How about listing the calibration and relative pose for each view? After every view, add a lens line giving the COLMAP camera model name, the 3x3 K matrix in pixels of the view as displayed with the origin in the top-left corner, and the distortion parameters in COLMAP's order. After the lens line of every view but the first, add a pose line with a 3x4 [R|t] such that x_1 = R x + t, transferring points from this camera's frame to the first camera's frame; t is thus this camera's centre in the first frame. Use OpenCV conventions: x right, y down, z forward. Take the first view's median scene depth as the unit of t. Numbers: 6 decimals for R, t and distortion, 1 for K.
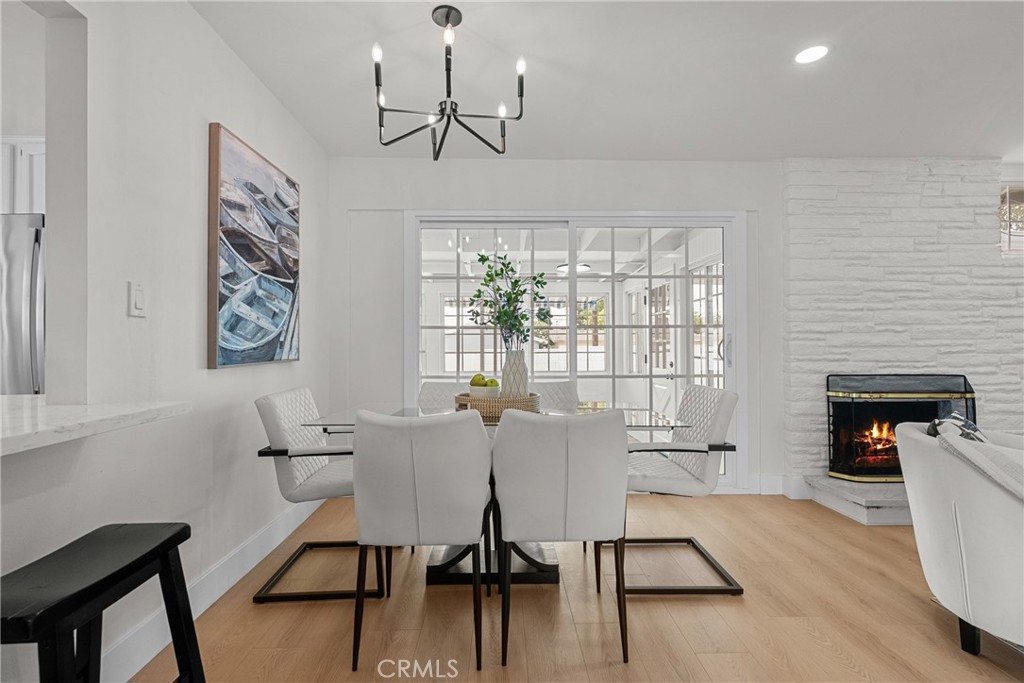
lens RADIAL K [[468.5, 0, 510.9], [0, 468.5, 340.3], [0, 0, 1]] dist [-0.000939, -0.000300]
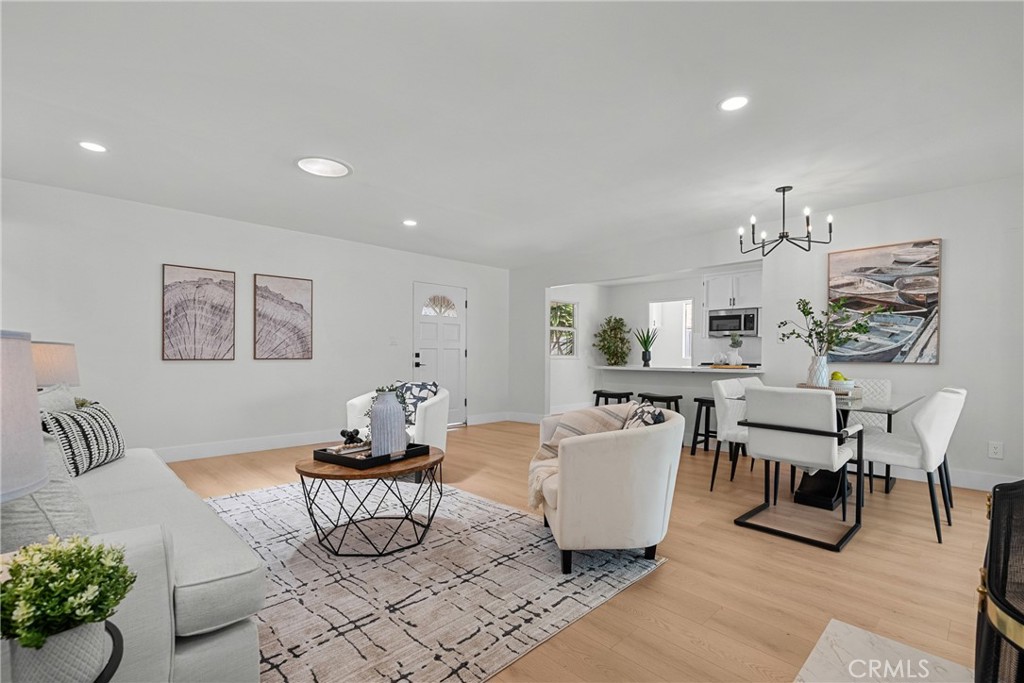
lens RADIAL K [[468.5, 0, 513.0], [0, 468.5, 350.0], [0, 0, 1]] dist [-0.000939, -0.000300]
pose [[-0.730428, -0.012957, -0.682867, 1.849530], [-0.005174, 0.999896, -0.013438, 0.032483], [0.682970, -0.006282, -0.730419, 1.484735]]
